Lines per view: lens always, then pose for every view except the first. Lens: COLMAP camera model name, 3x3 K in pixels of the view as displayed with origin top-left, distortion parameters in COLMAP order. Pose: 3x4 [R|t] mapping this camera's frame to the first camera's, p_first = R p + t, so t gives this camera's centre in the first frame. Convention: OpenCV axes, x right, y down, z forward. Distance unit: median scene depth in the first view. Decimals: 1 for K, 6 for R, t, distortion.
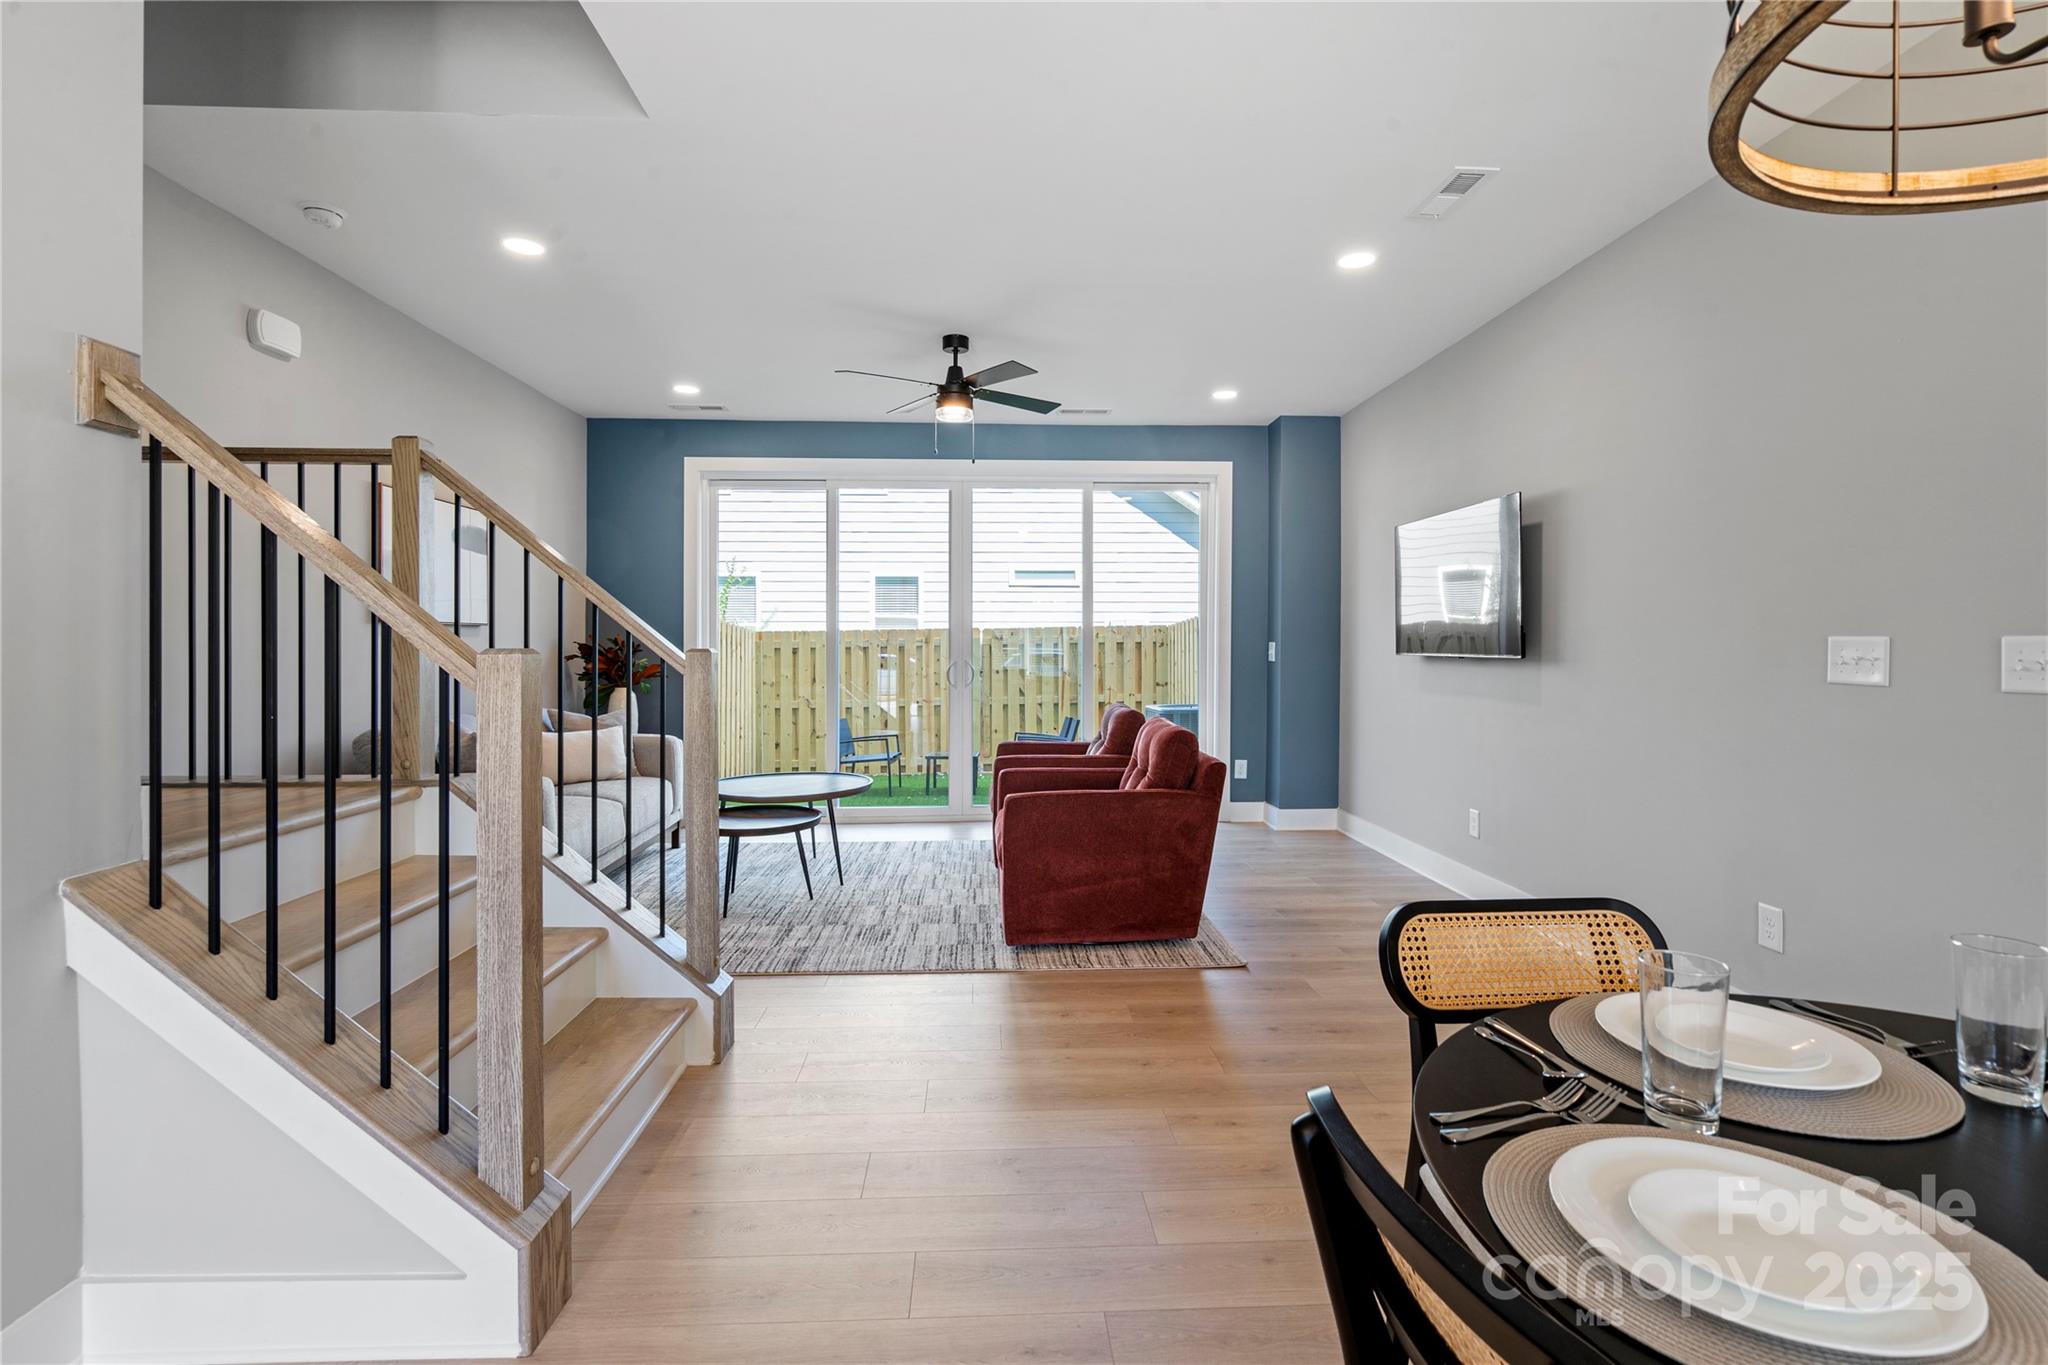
lens RADIAL K [[957.8, 0, 1028.3], [0, 957.8, 650.6], [0, 0, 1]] dist [0.000041, 0.000136]
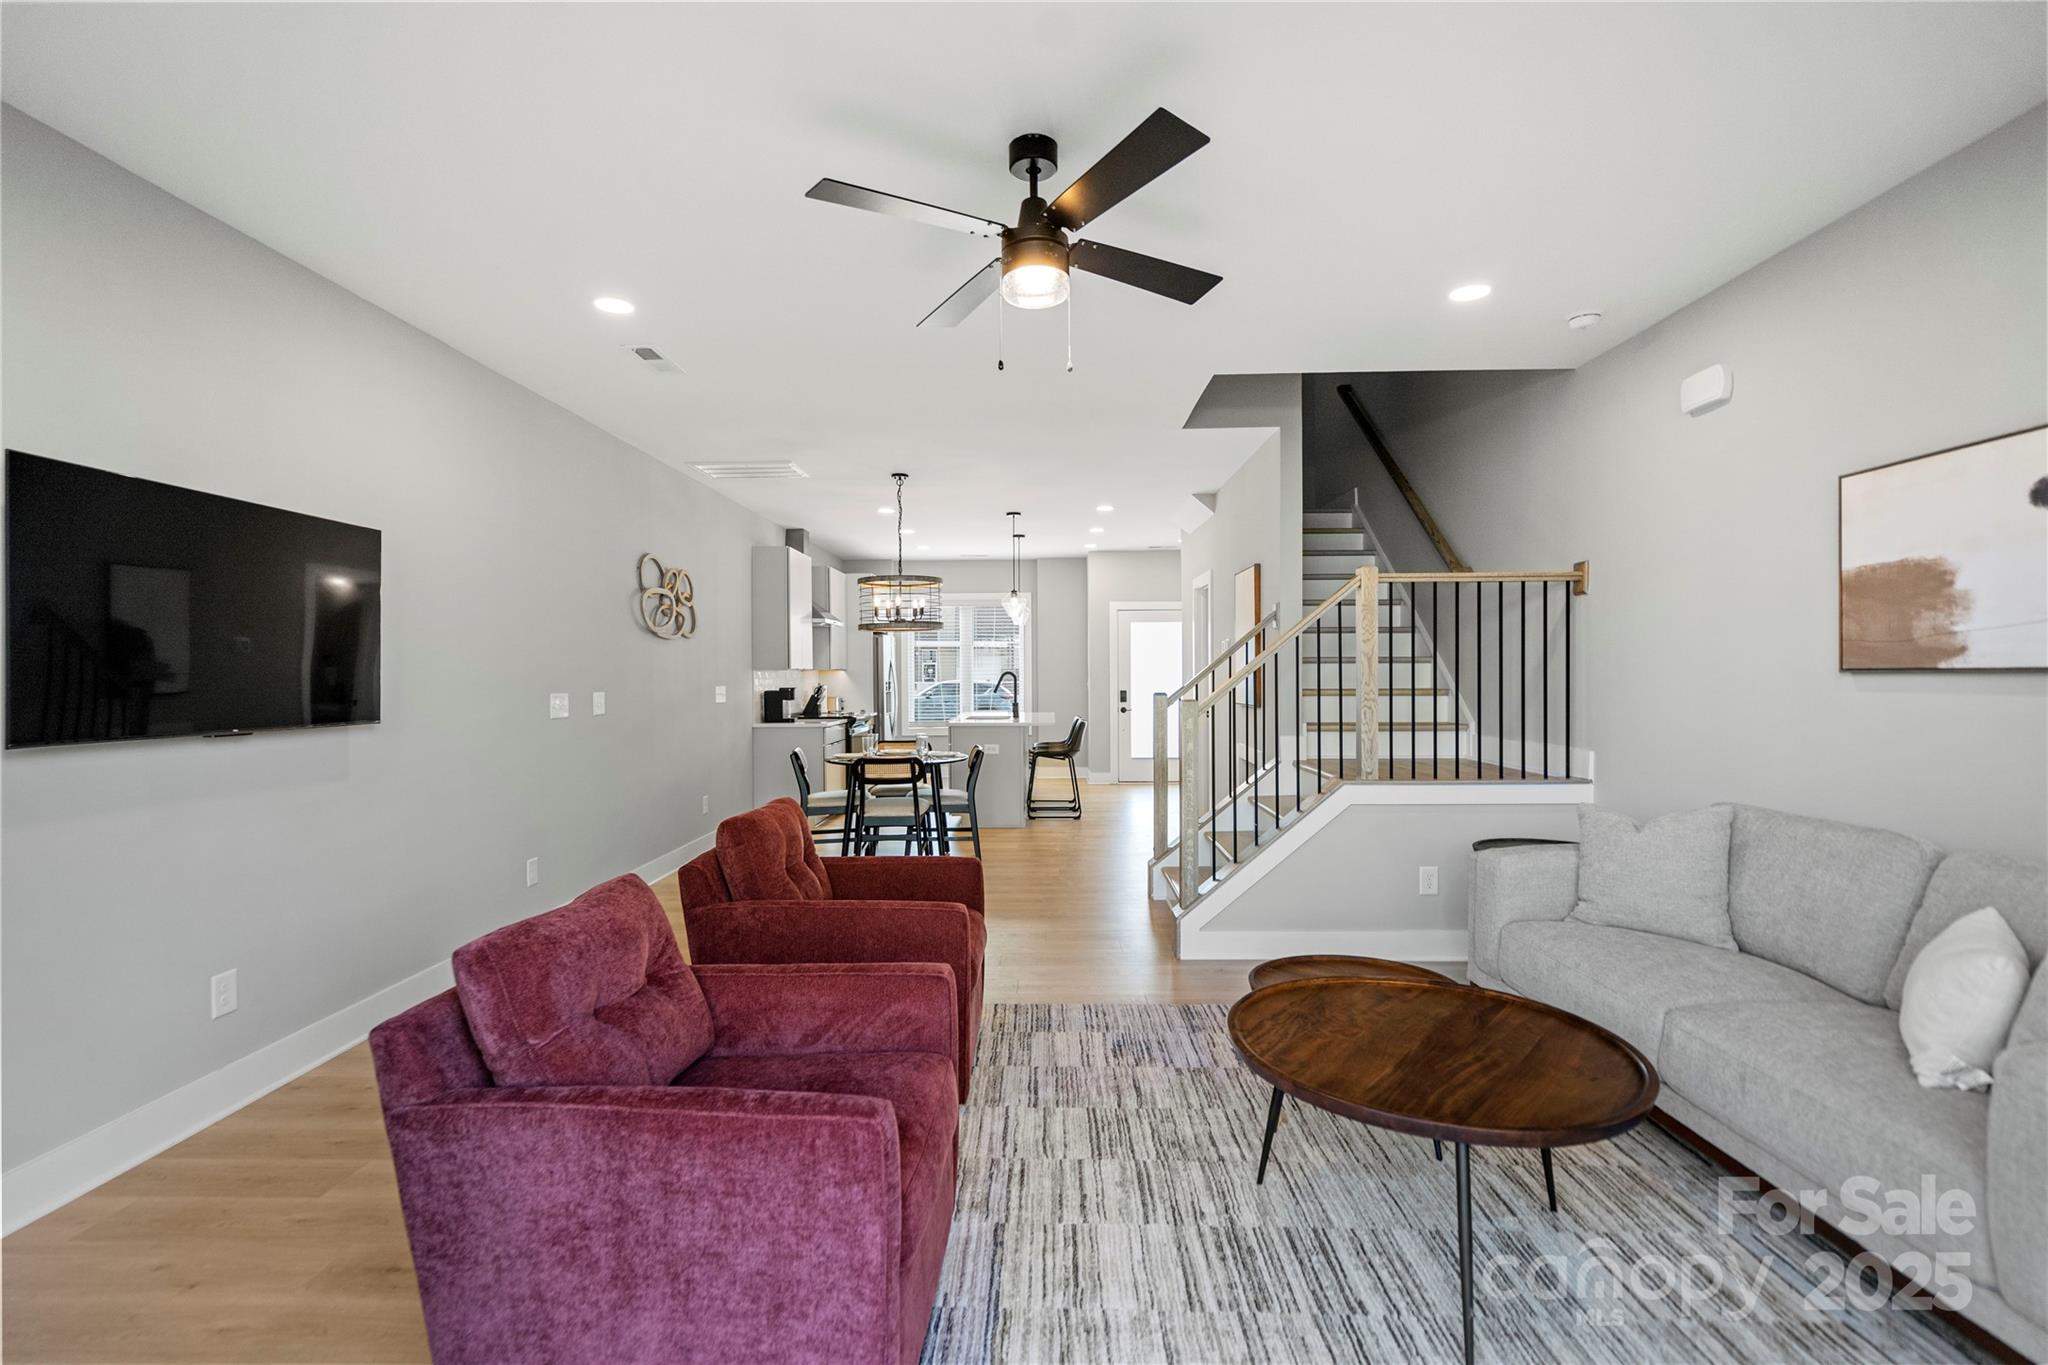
lens RADIAL K [[952.4, 0, 1023.0], [0, 952.4, 667.3], [0, 0, 1]] dist [0.000293, -0.000007]
pose [[-0.997450, 0.007295, 0.070993, -0.154219], [0.007313, 0.999973, -0.000017, -0.047498], [-0.070991, 0.000502, -0.997477, 2.205620]]
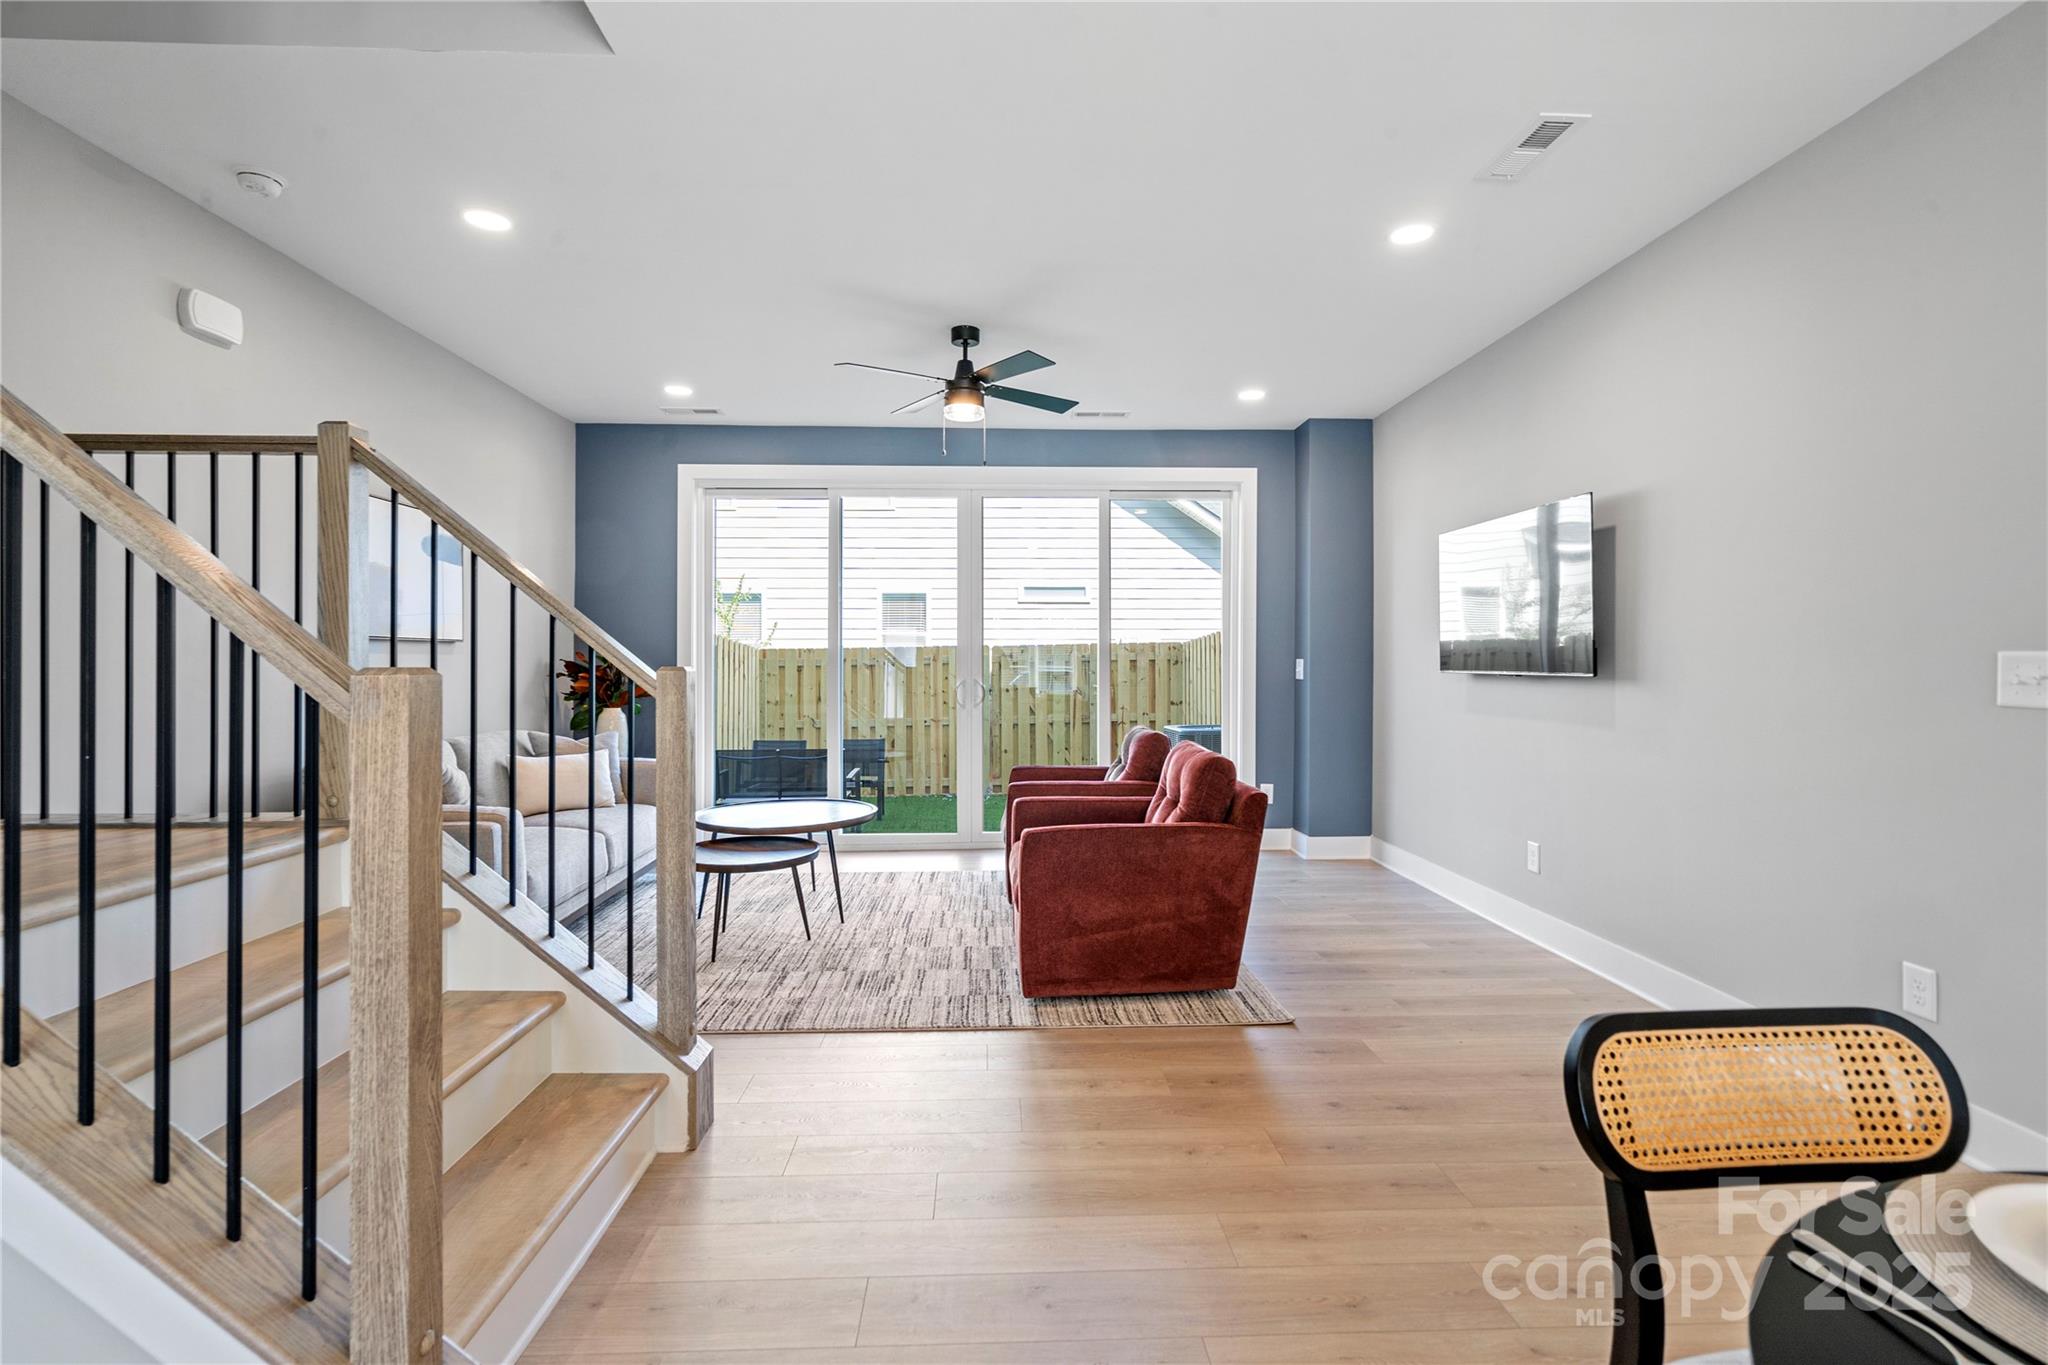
lens RADIAL K [[952.4, 0, 1023.0], [0, 952.4, 667.3], [0, 0, 1]] dist [0.000293, -0.000007]
pose [[0.999934, -0.000784, -0.011497, -0.014666], [0.000774, 0.999999, -0.000841, -0.000612], [0.011497, 0.000832, 0.999934, 0.121817]]
